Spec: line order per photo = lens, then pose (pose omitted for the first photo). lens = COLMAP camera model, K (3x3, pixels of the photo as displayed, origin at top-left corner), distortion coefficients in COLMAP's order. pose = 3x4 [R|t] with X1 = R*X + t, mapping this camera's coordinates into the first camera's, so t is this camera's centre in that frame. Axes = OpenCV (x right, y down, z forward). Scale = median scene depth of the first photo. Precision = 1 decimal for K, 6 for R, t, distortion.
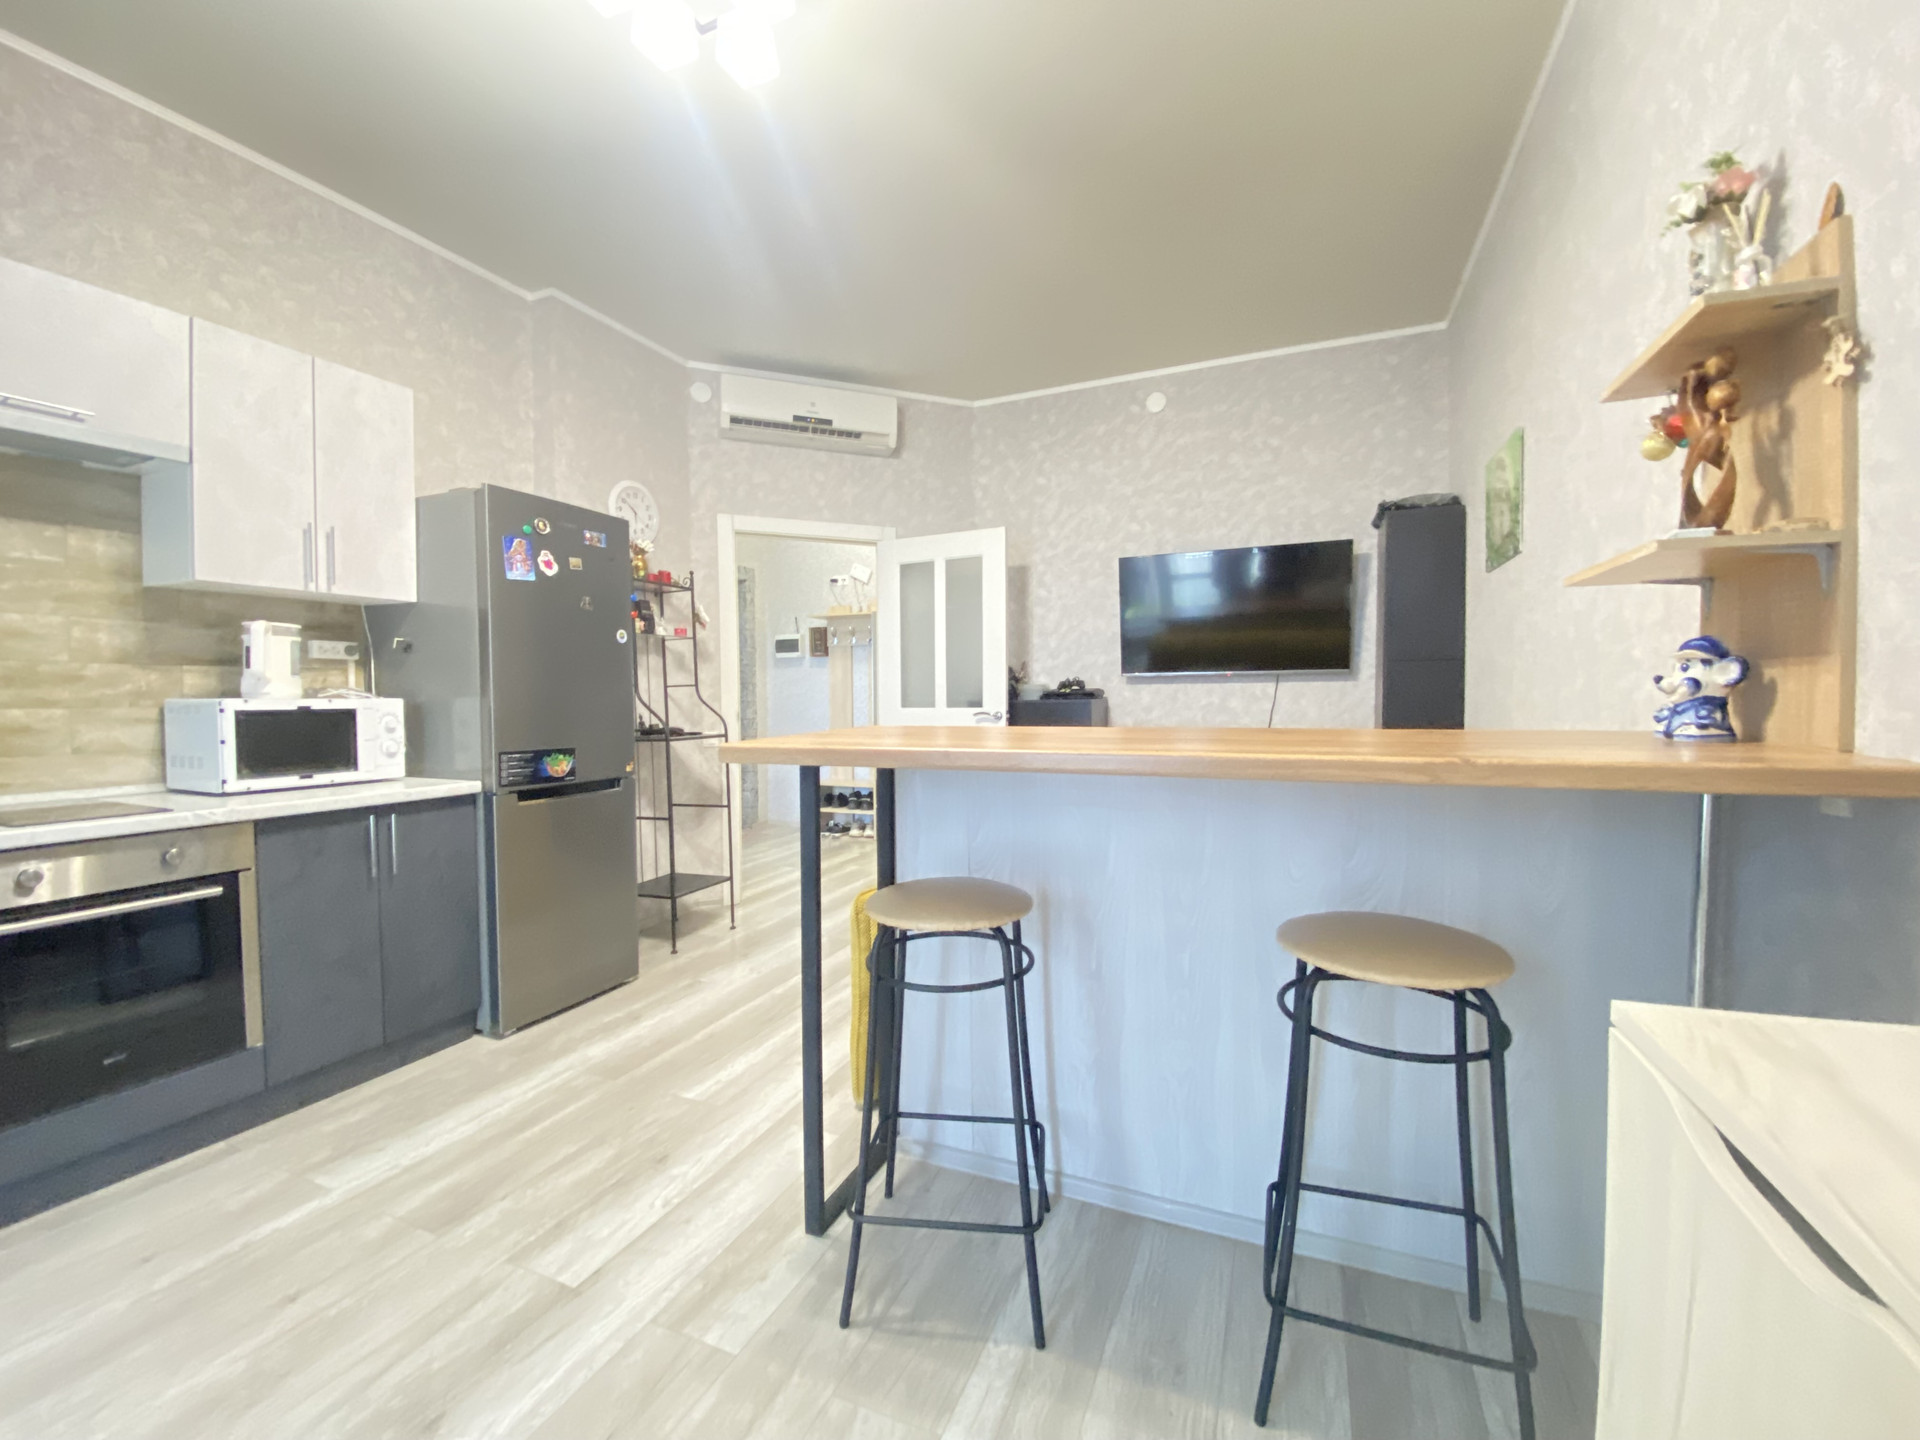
lens RADIAL K [[779.3, 0, 958.9], [0, 779.3, 719.3], [0, 0, 1]] dist [0.023110, -0.022130]
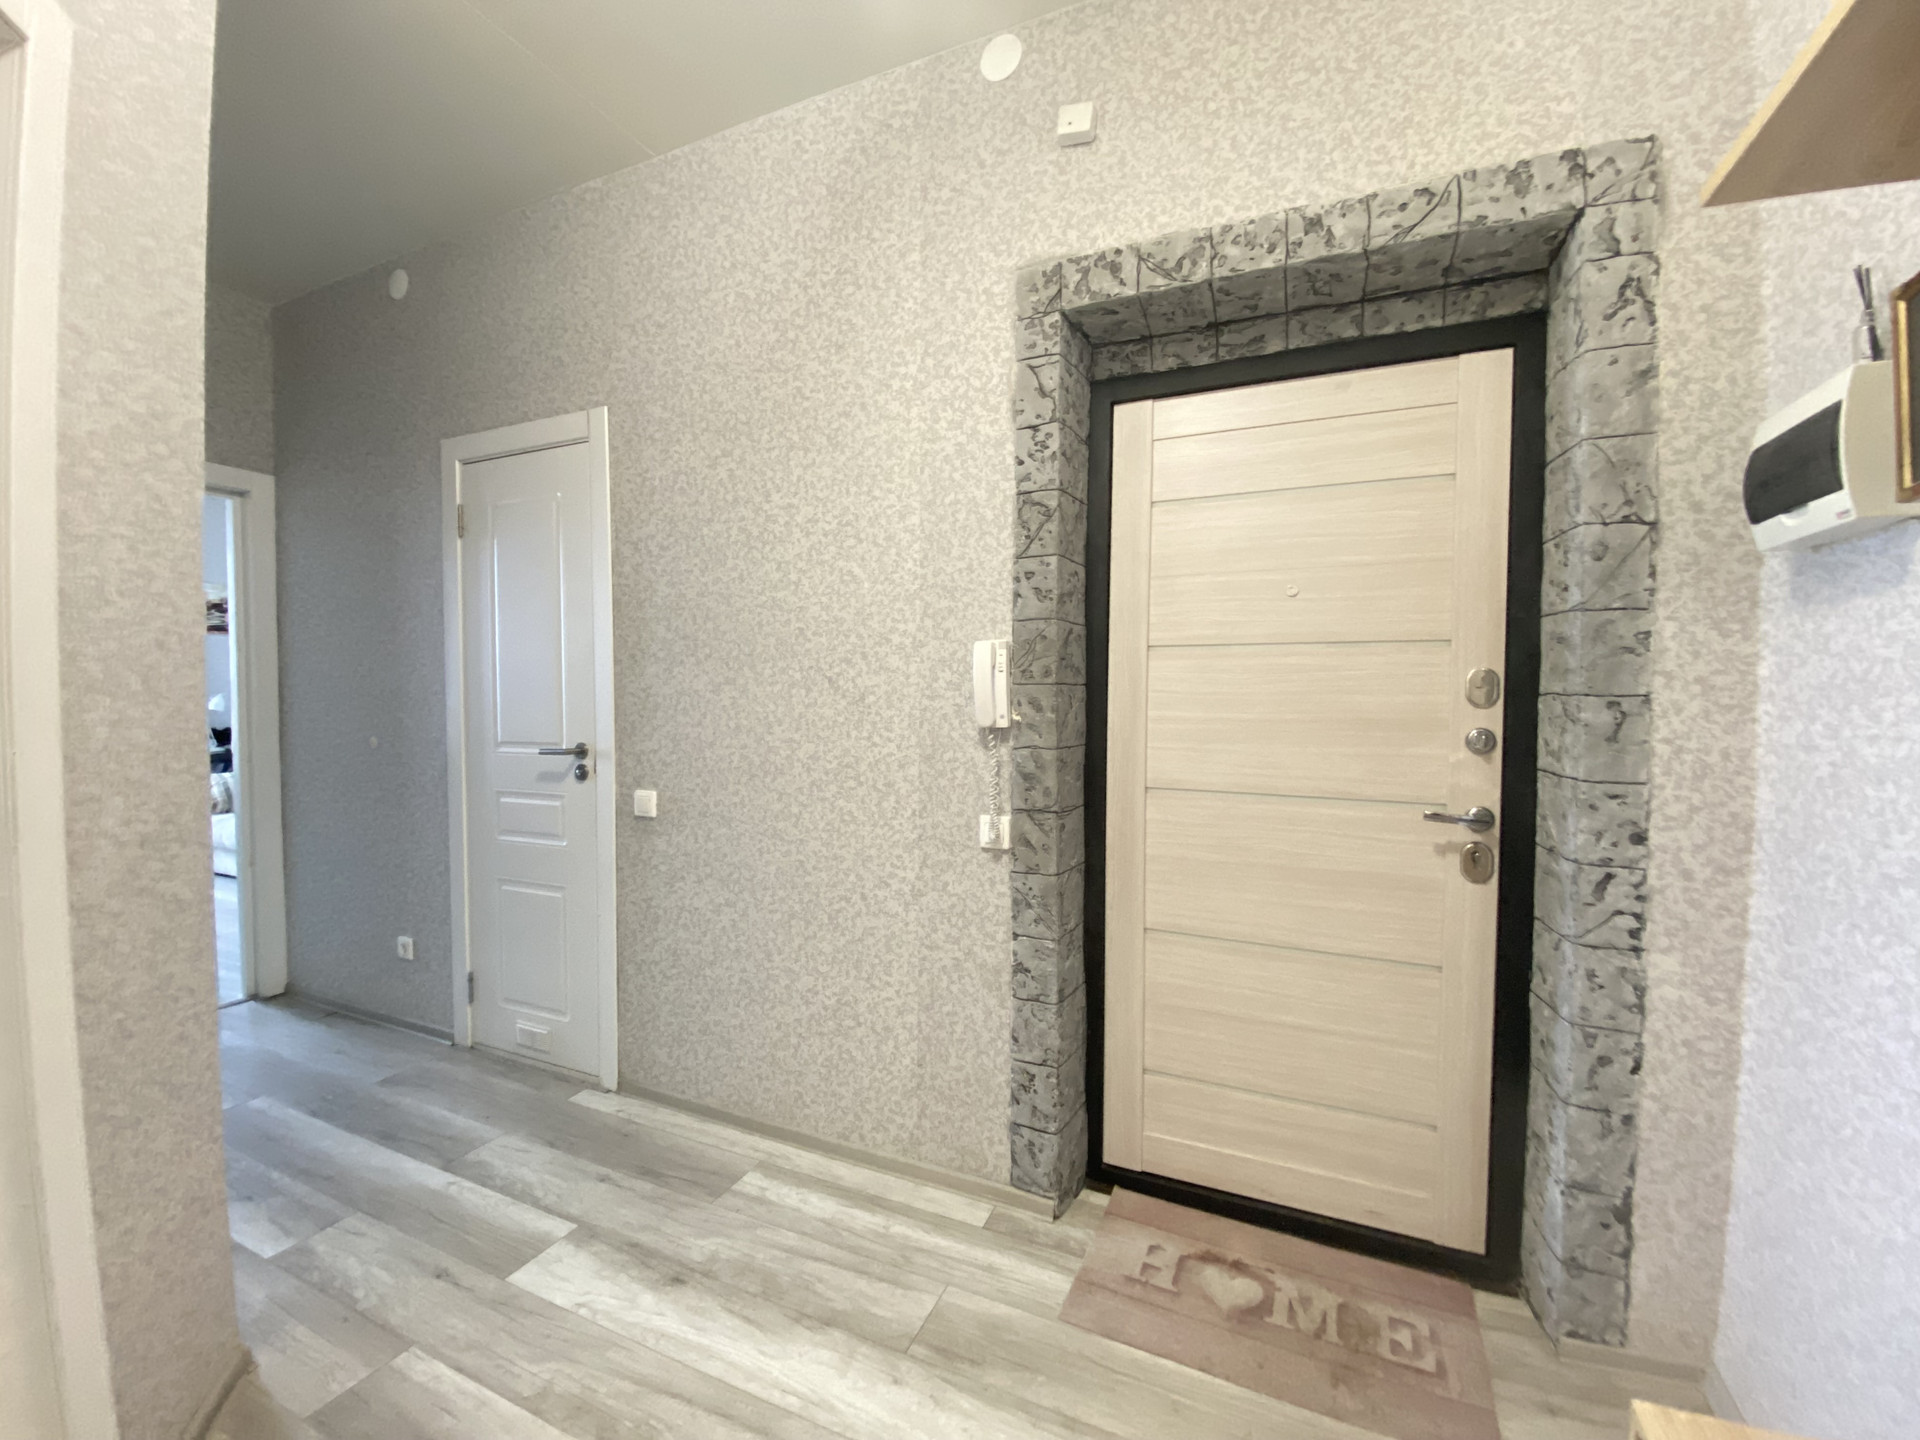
lens RADIAL K [[779.3, 0, 958.9], [0, 779.3, 719.3], [0, 0, 1]] dist [0.023110, -0.022130]
pose [[-0.016591, 0.039396, -0.999086, -0.131686], [-0.033982, 0.998624, 0.039942, -0.105645], [0.999285, 0.034613, -0.015229, 2.097353]]
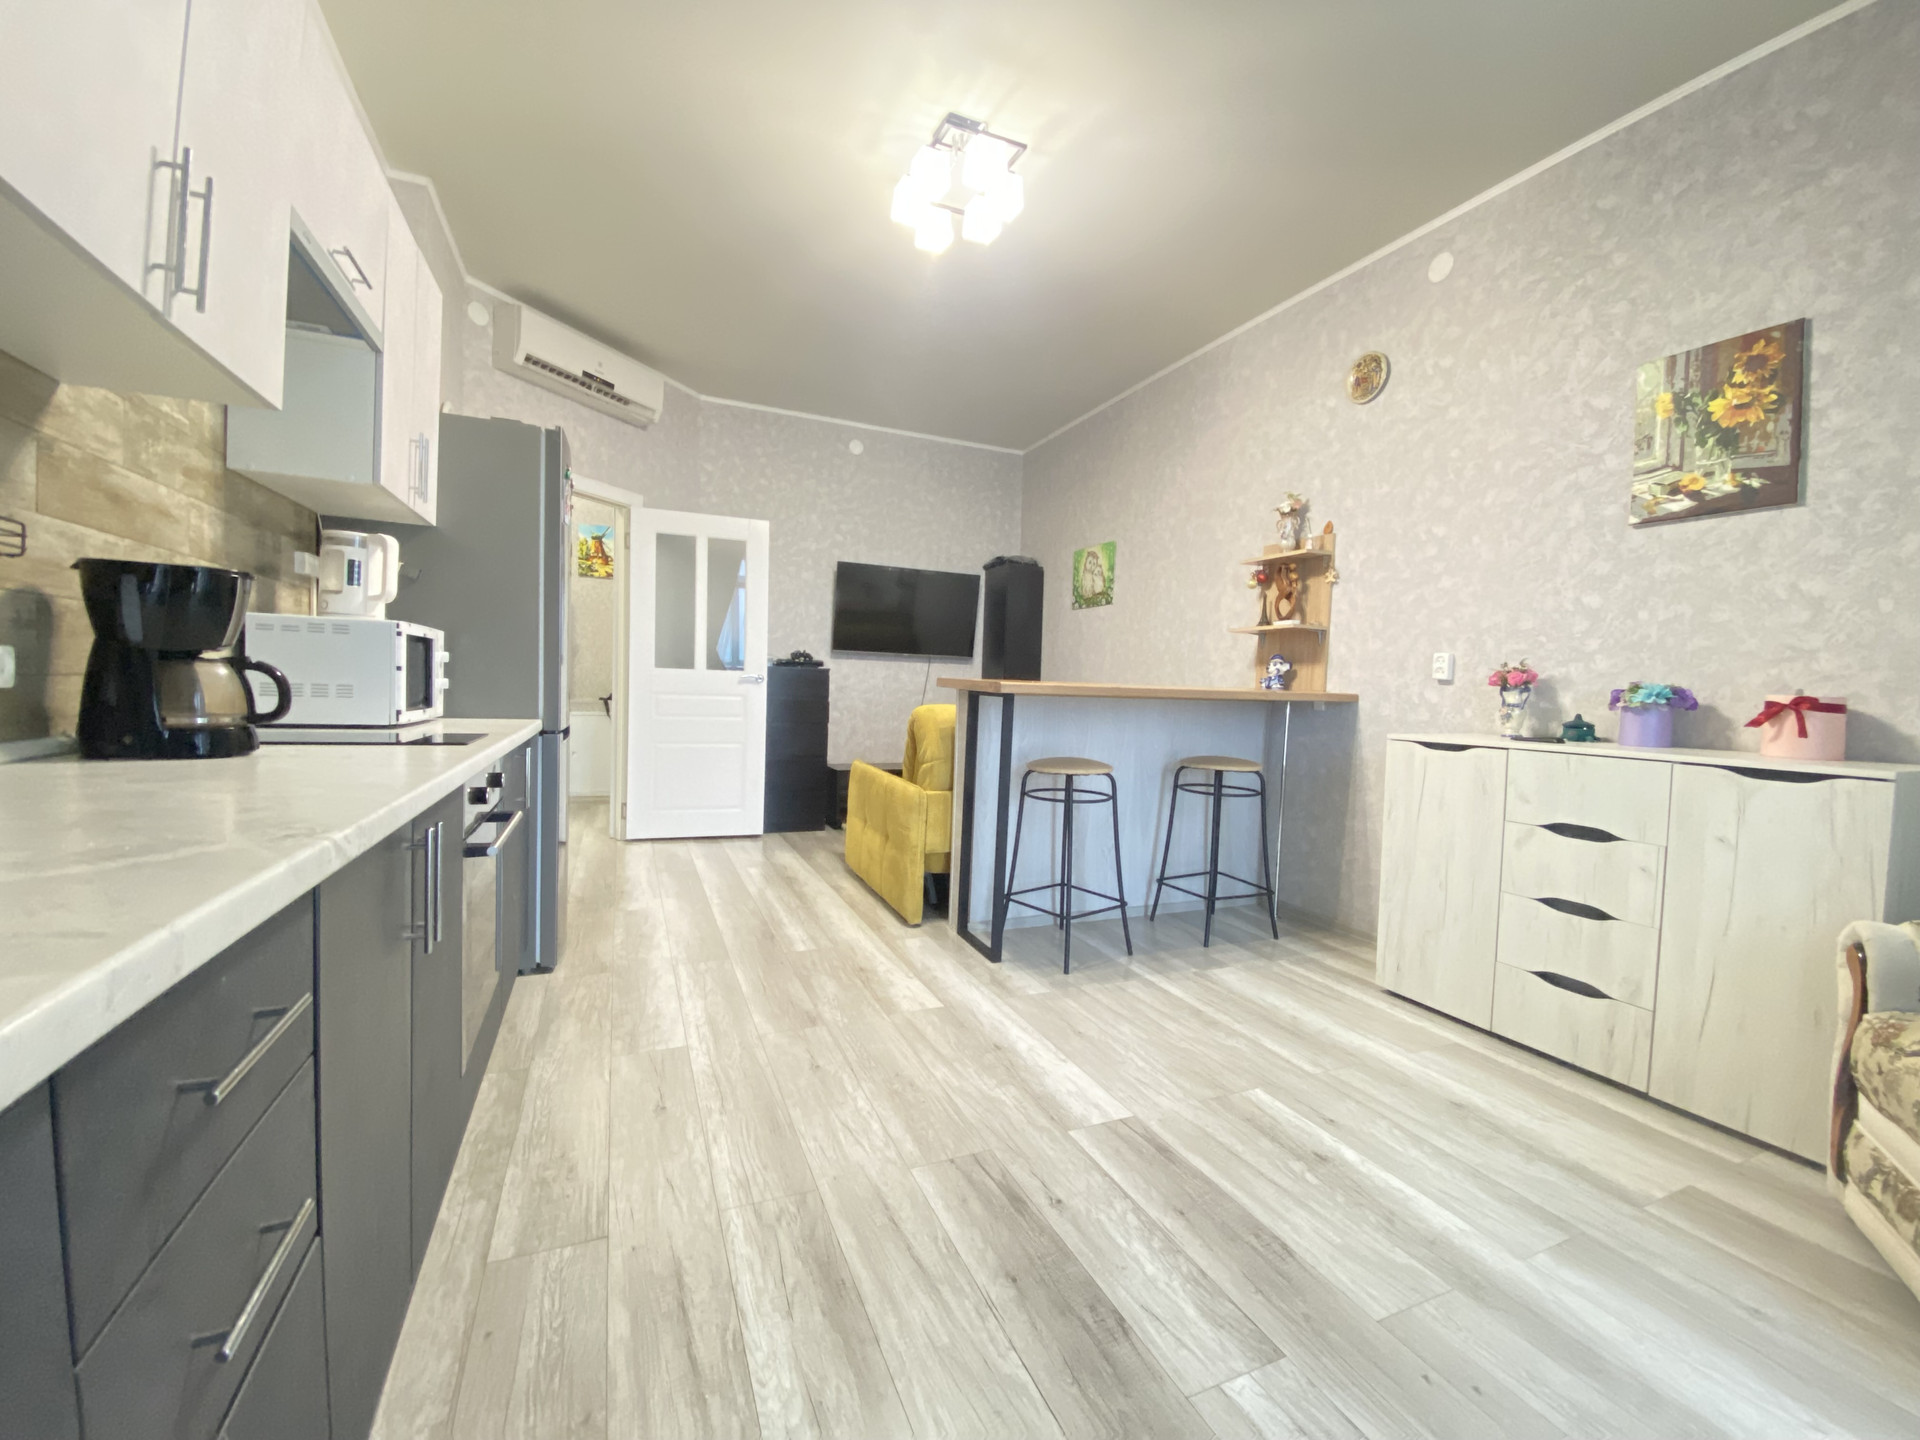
lens RADIAL K [[779.3, 0, 958.9], [0, 779.3, 719.3], [0, 0, 1]] dist [0.023110, -0.022130]
pose [[0.688433, -0.000166, 0.725300, -0.956160], [-0.017827, 0.999694, 0.017150, 0.051803], [-0.725081, -0.024737, 0.688219, -0.081711]]
